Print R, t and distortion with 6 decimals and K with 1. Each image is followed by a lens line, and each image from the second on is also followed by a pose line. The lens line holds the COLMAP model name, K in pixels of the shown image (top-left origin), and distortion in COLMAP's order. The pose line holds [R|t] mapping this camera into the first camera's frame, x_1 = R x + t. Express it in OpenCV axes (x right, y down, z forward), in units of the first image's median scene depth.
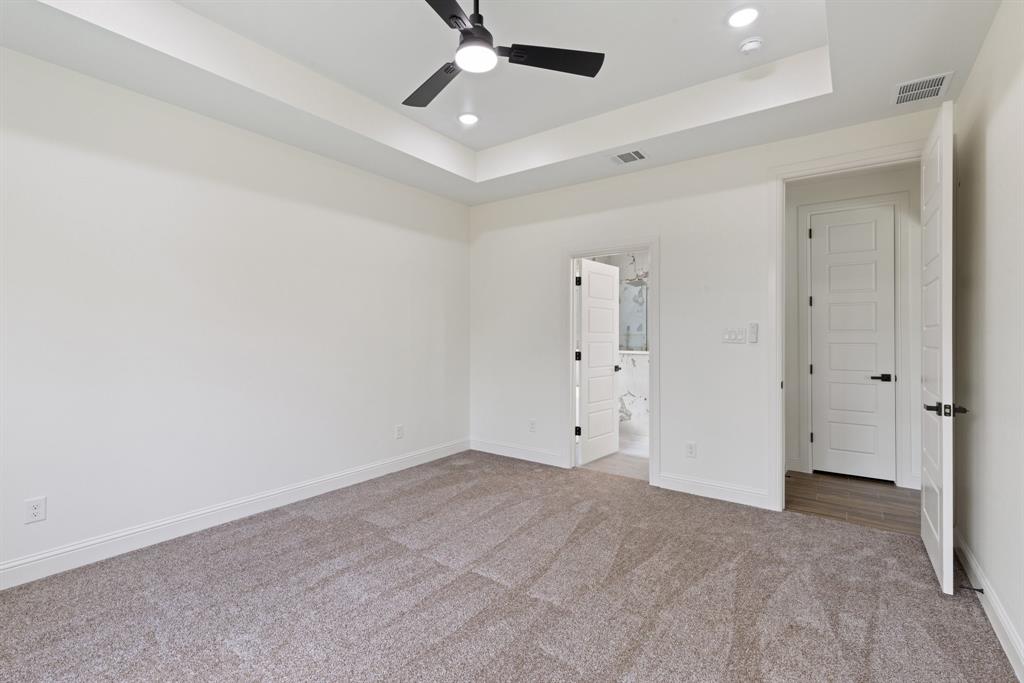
lens RADIAL K [[461.2, 0, 512.7], [0, 461.2, 337.9], [0, 0, 1]] dist [0.003996, 0.000197]
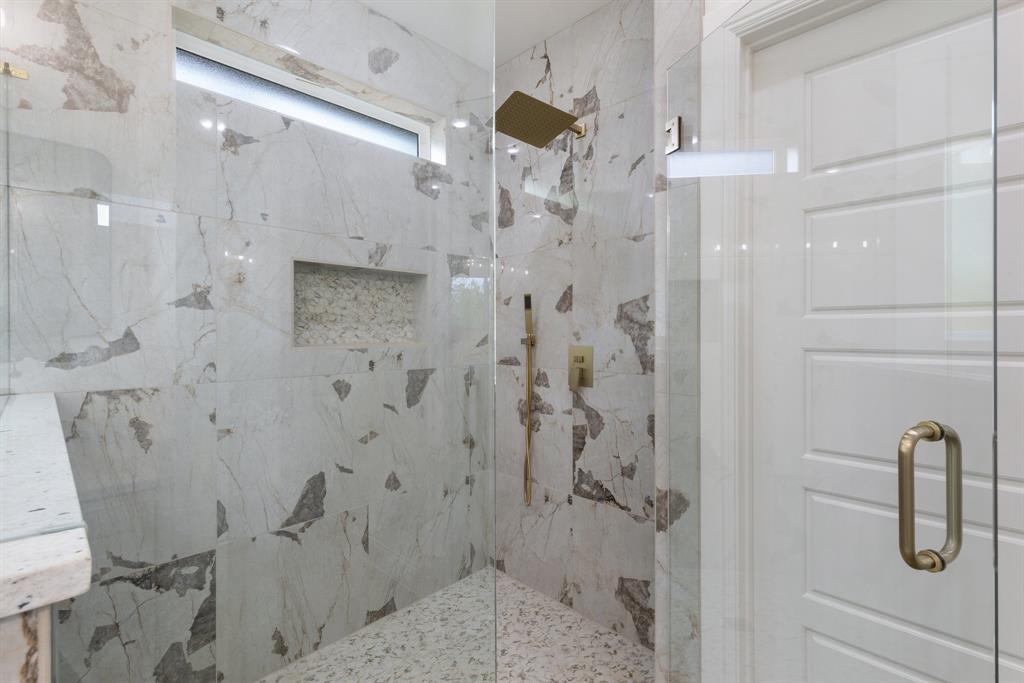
lens RADIAL K [[461.2, 0, 509.0], [0, 461.2, 333.0], [0, 0, 1]] dist [0.003996, 0.000197]
pose [[0.988805, -0.001521, -0.149209, 0.368664], [0.001011, 0.999993, -0.003493, -0.000634], [0.149213, 0.003303, 0.988800, 0.930443]]
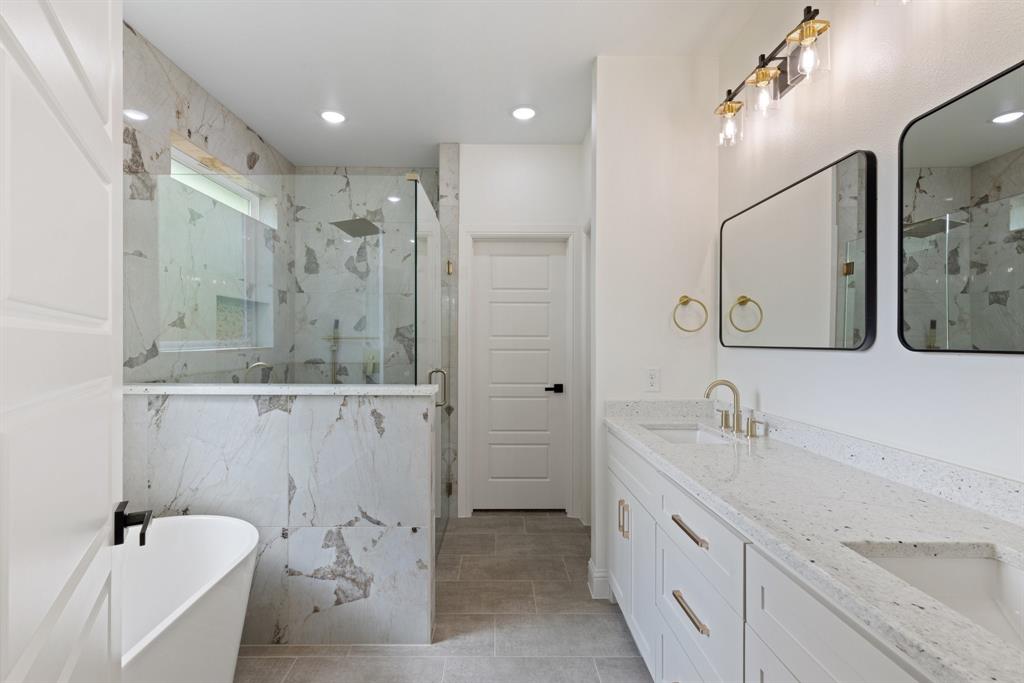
lens RADIAL K [[461.2, 0, 509.1], [0, 461.2, 342.7], [0, 0, 1]] dist [0.003996, 0.000197]
pose [[0.795341, -0.003343, 0.606153, 0.135851], [0.003367, 0.999994, 0.001096, -0.002488], [-0.606153, 0.001169, 0.795348, 0.671916]]
